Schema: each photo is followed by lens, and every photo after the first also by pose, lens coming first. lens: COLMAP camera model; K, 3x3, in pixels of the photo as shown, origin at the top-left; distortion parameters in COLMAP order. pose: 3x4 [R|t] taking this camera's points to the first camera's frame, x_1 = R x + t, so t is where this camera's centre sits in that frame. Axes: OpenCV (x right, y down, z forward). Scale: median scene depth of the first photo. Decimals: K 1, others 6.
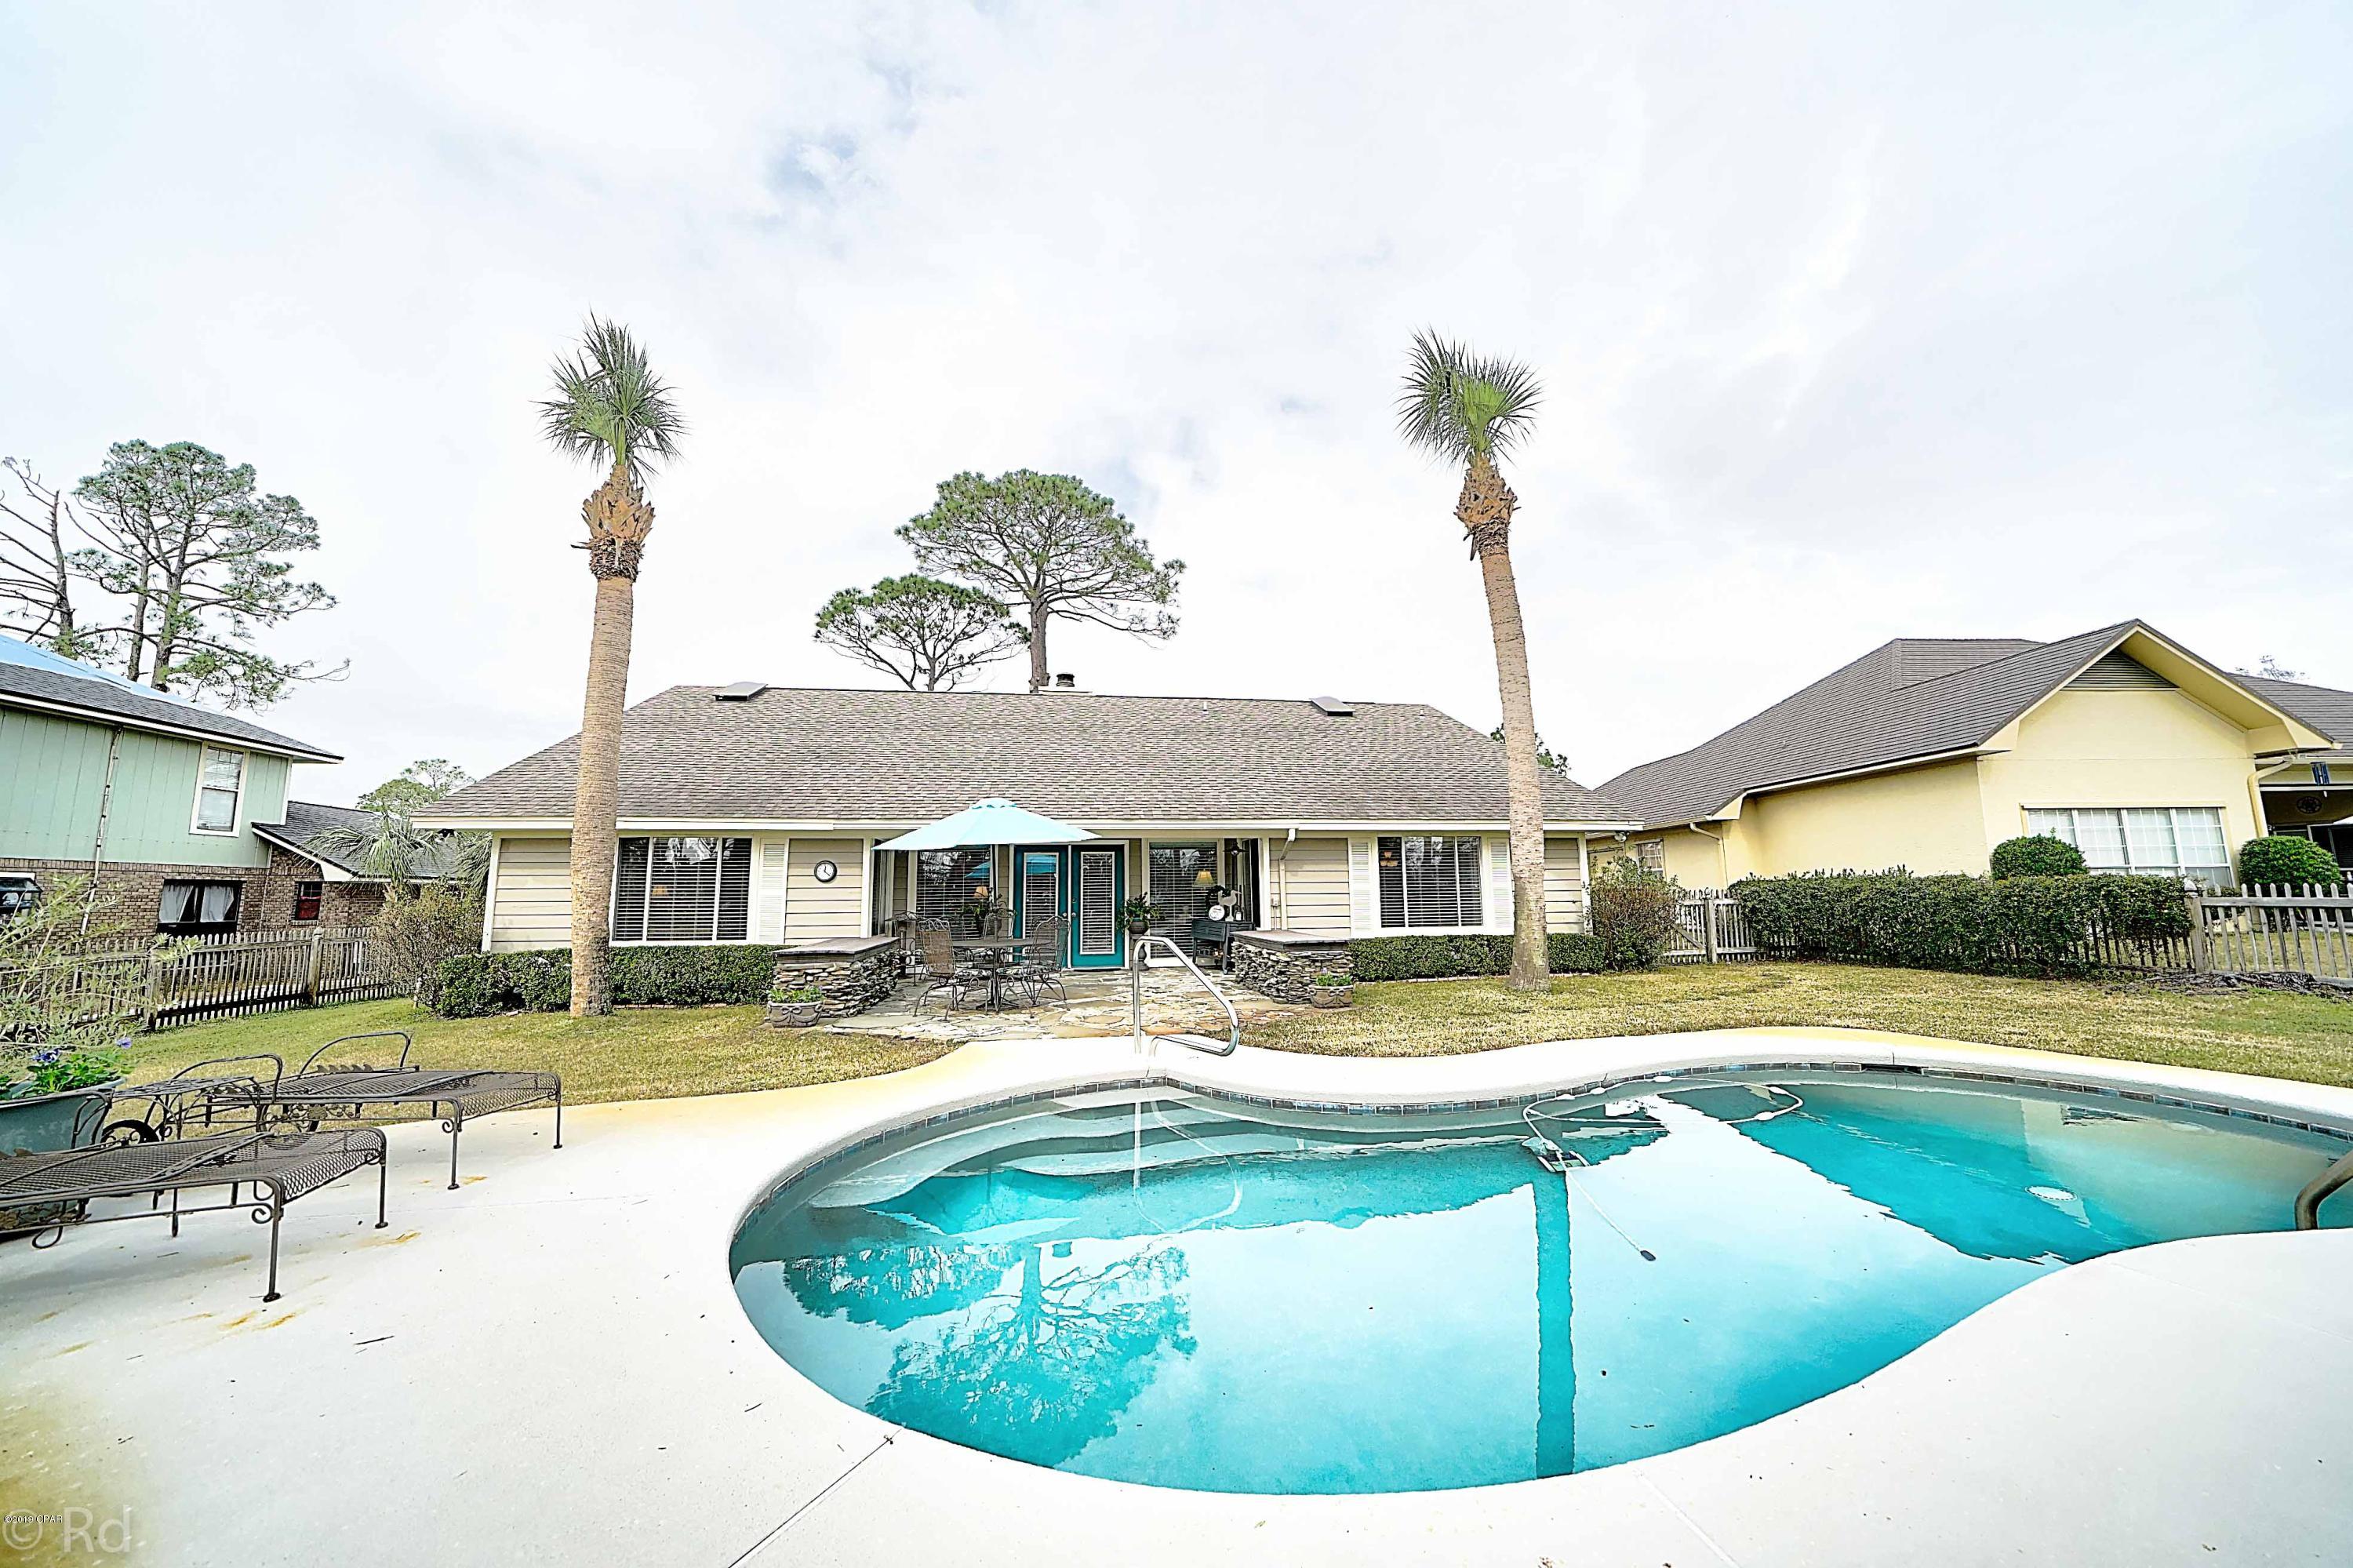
lens RADIAL K [[814.0, 0, 1179.8], [0, 814.0, 793.7], [0, 0, 1]] dist [-0.026842, 0.003485]
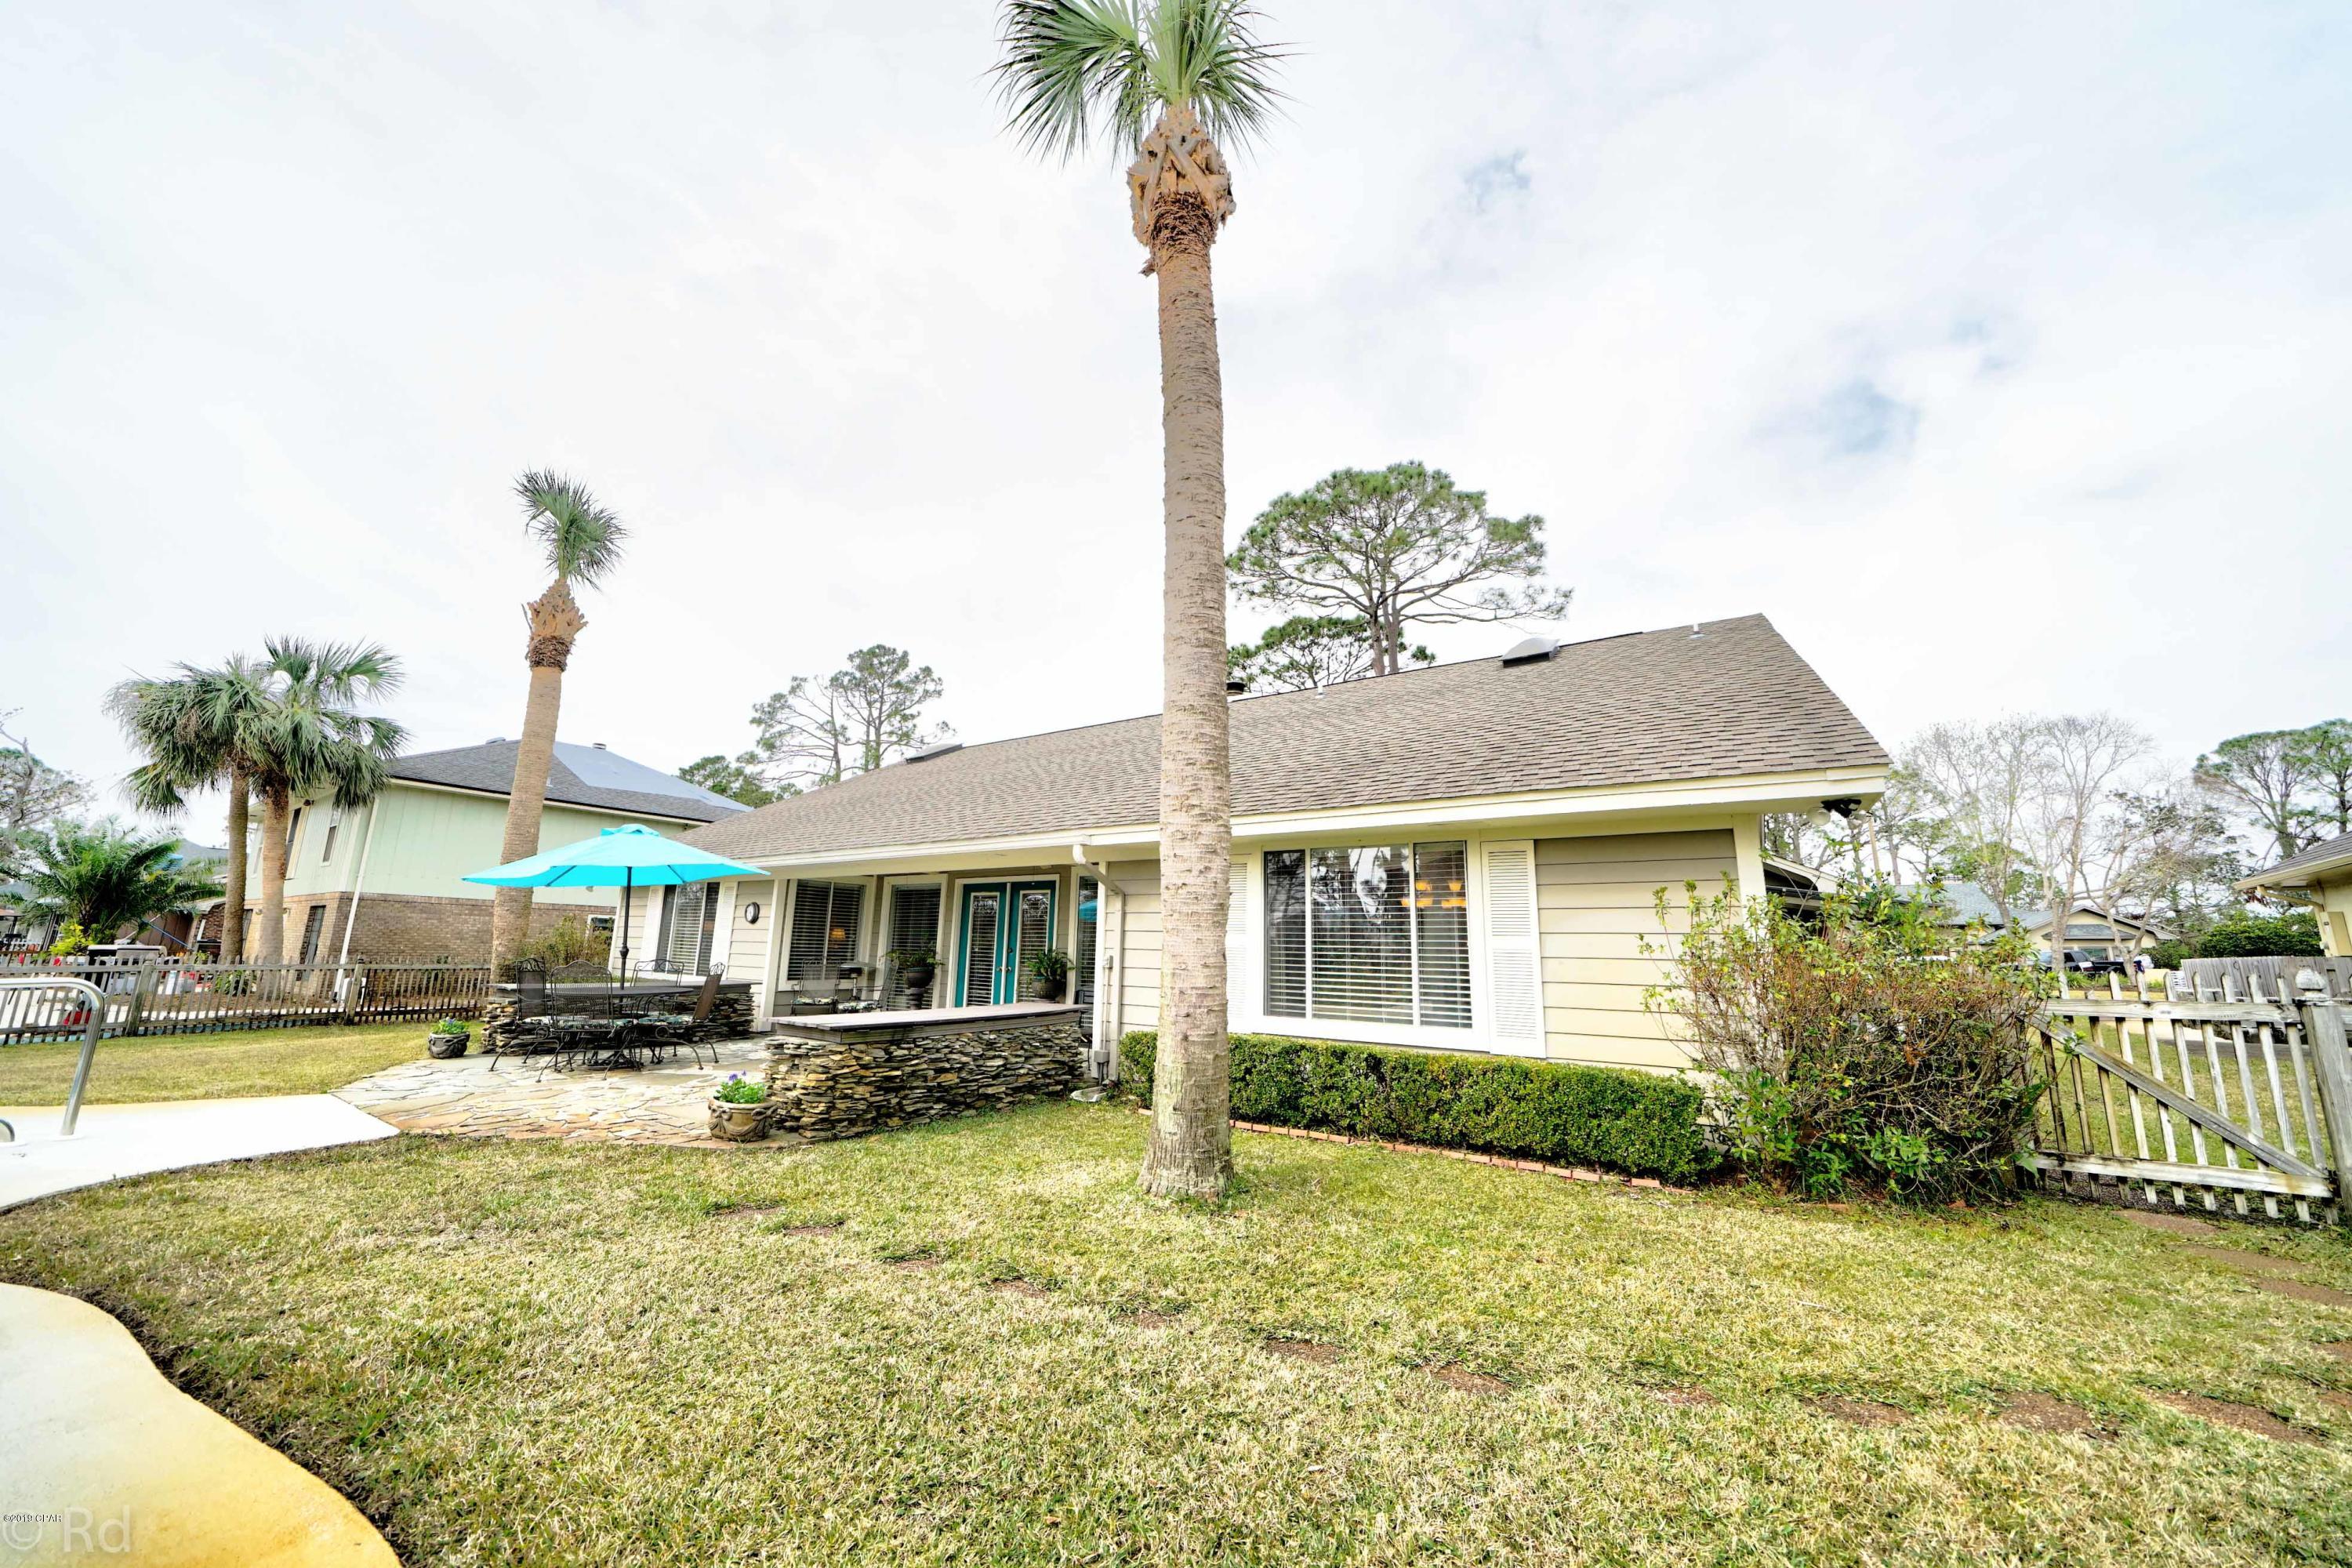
lens RADIAL K [[813.6, 0, 1182.6], [0, 813.6, 785.4], [0, 0, 1]] dist [-0.026842, 0.003485]
pose [[0.737253, -0.106828, -0.667118, 0.555779], [0.055153, 0.993641, -0.098164, 0.056965], [0.673362, 0.035578, 0.738457, 0.513829]]
